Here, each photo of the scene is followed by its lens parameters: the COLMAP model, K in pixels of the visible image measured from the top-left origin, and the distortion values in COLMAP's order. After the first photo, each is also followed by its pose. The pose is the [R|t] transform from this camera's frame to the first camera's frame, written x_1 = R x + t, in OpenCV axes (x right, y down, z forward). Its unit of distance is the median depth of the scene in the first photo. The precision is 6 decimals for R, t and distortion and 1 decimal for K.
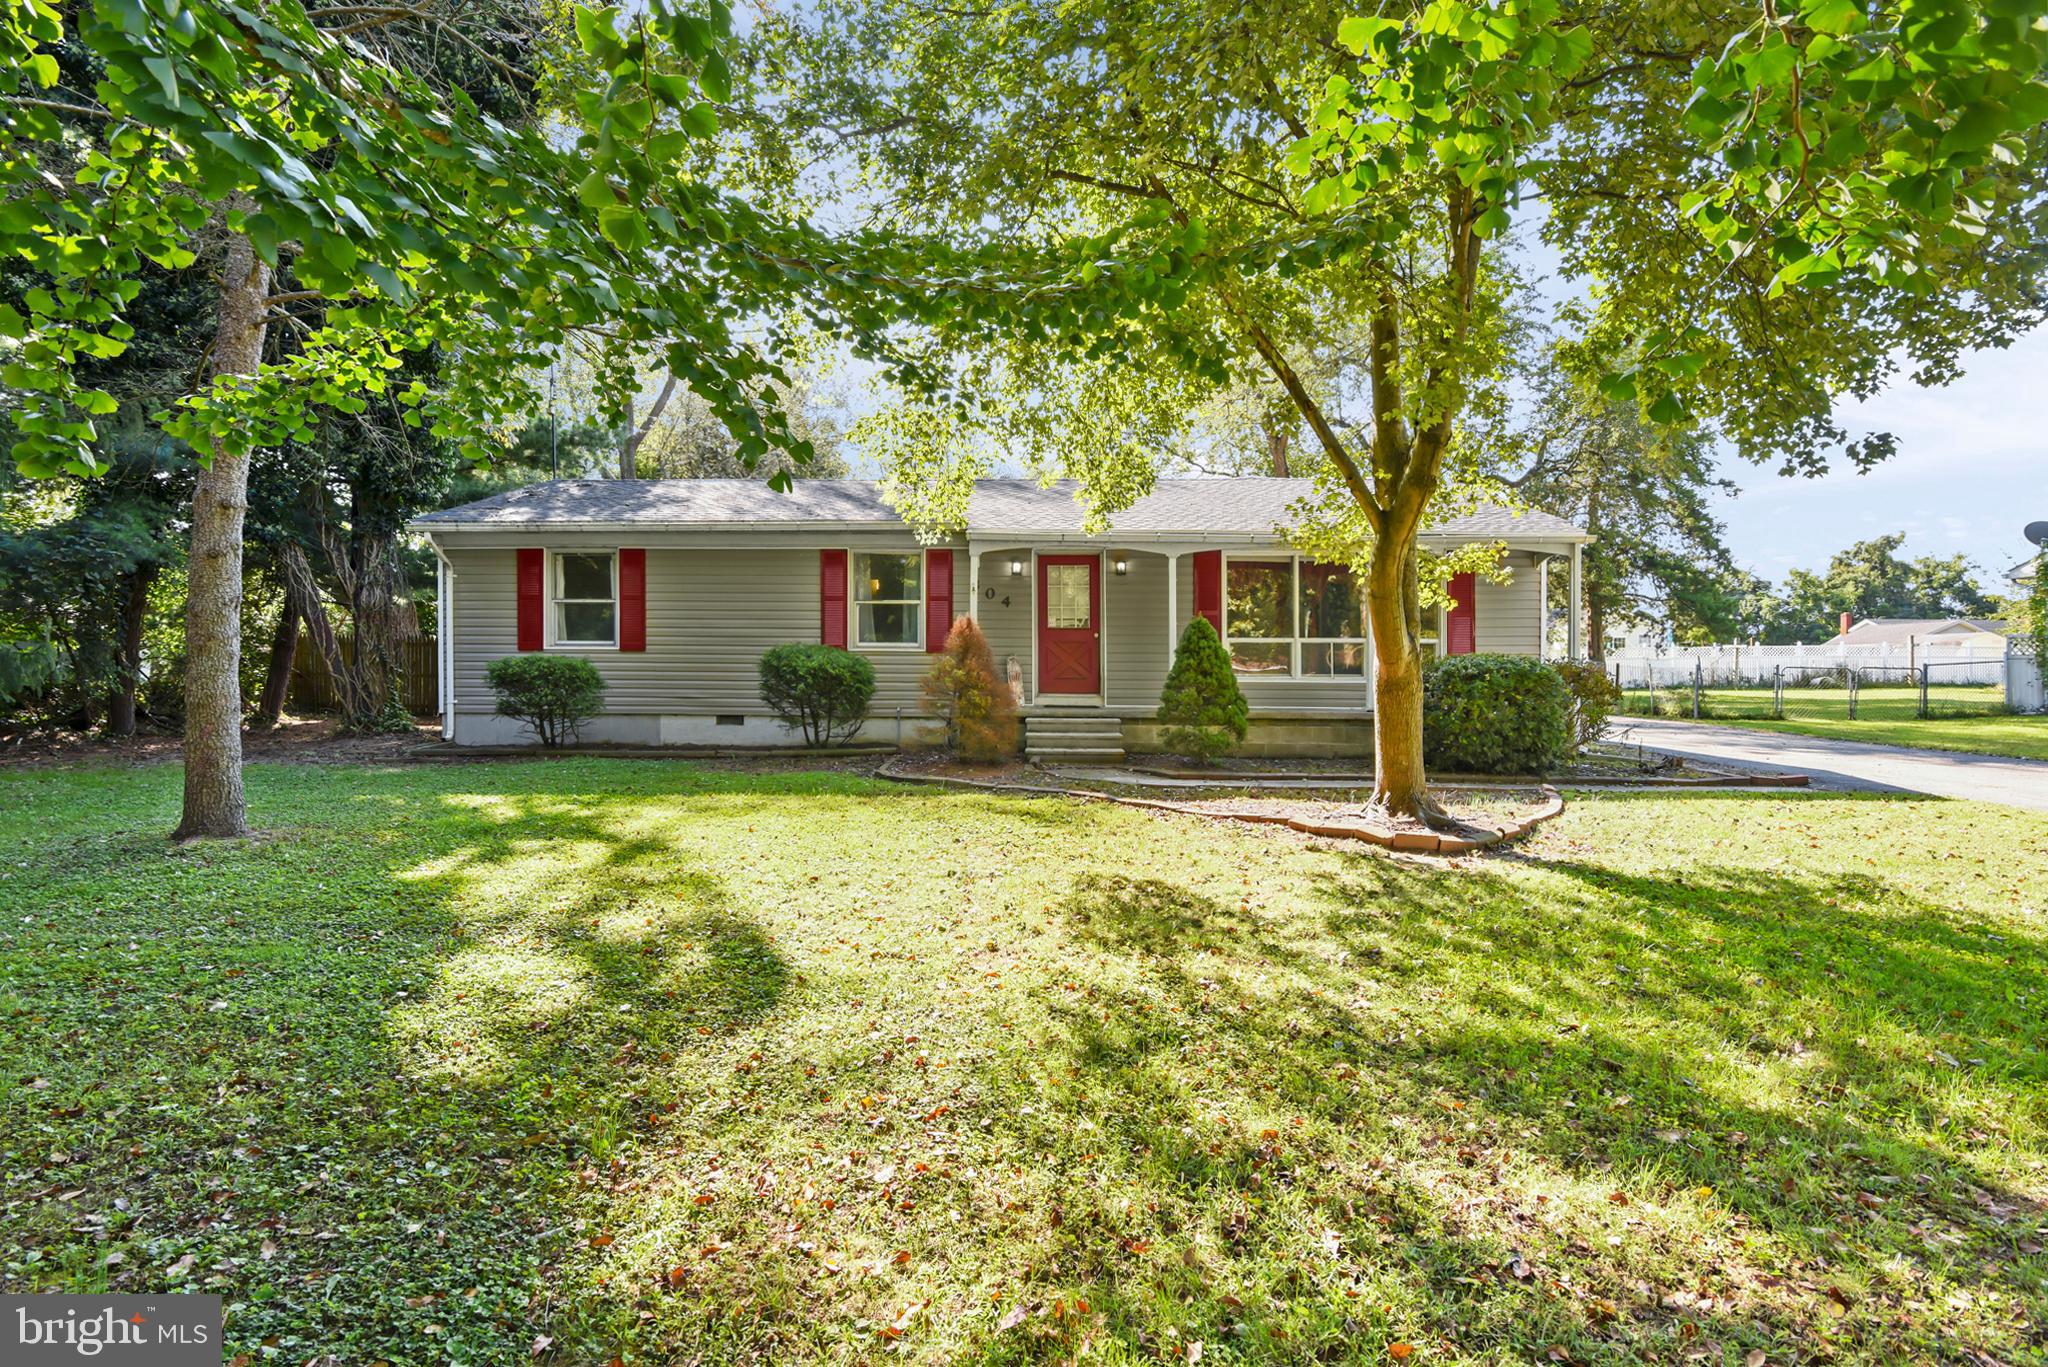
lens RADIAL K [[1010.6, 0, 1025.8], [0, 1010.6, 678.1], [0, 0, 1]] dist [-0.011610, -0.001286]
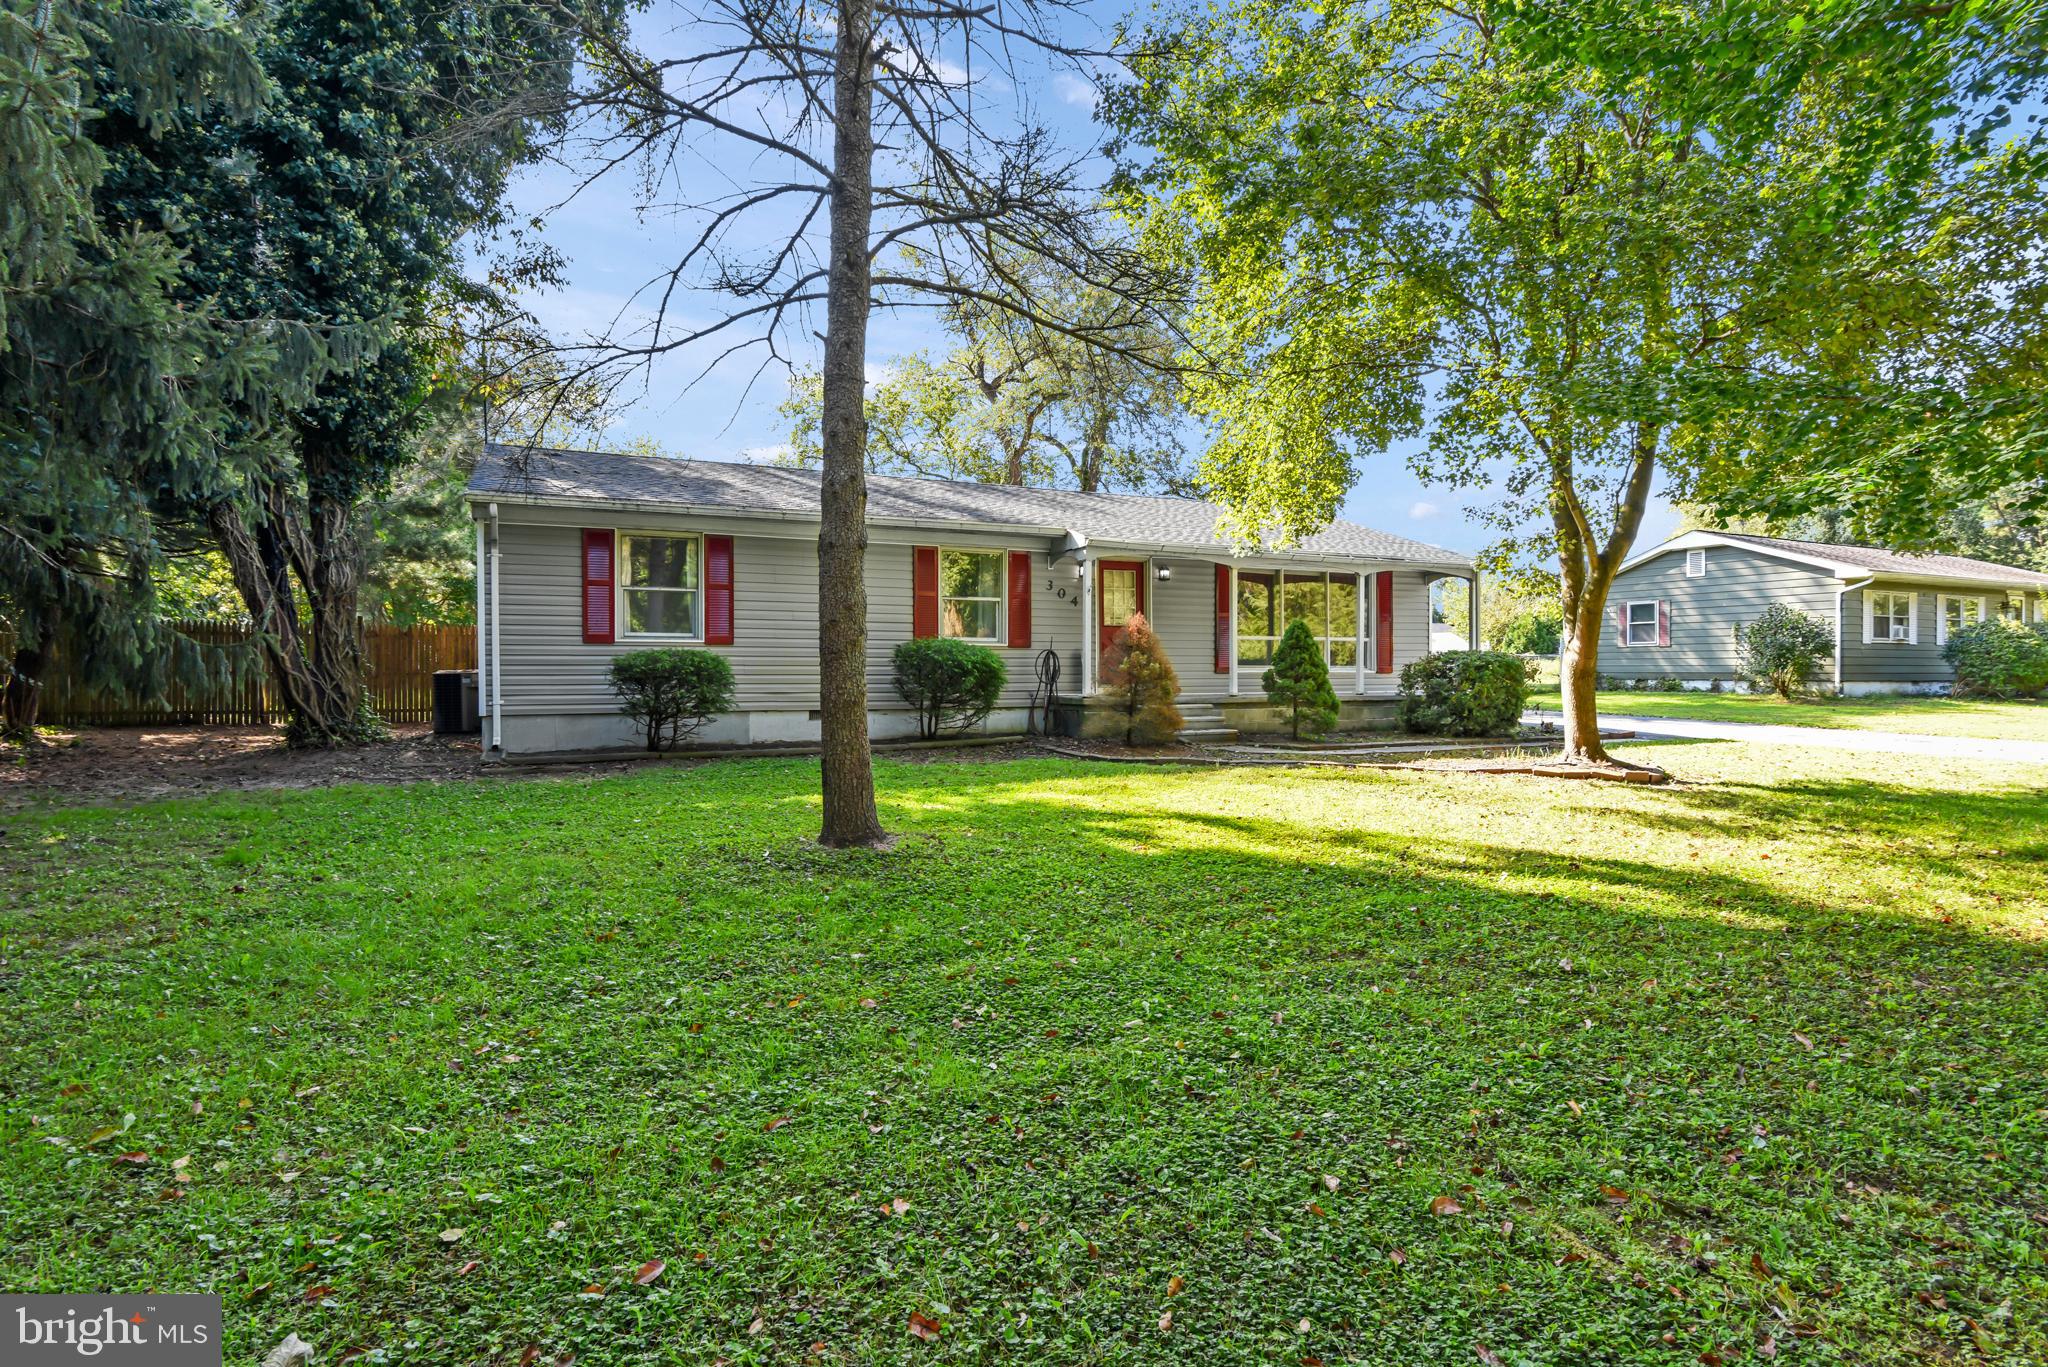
lens RADIAL K [[1010.6, 0, 1036.8], [0, 1010.6, 684.3], [0, 0, 1]] dist [-0.011610, -0.001286]
pose [[0.891968, -0.012668, 0.451920, -0.554737], [0.005628, 0.999841, 0.016918, -0.003909], [-0.452063, -0.012547, 0.891898, 0.030842]]
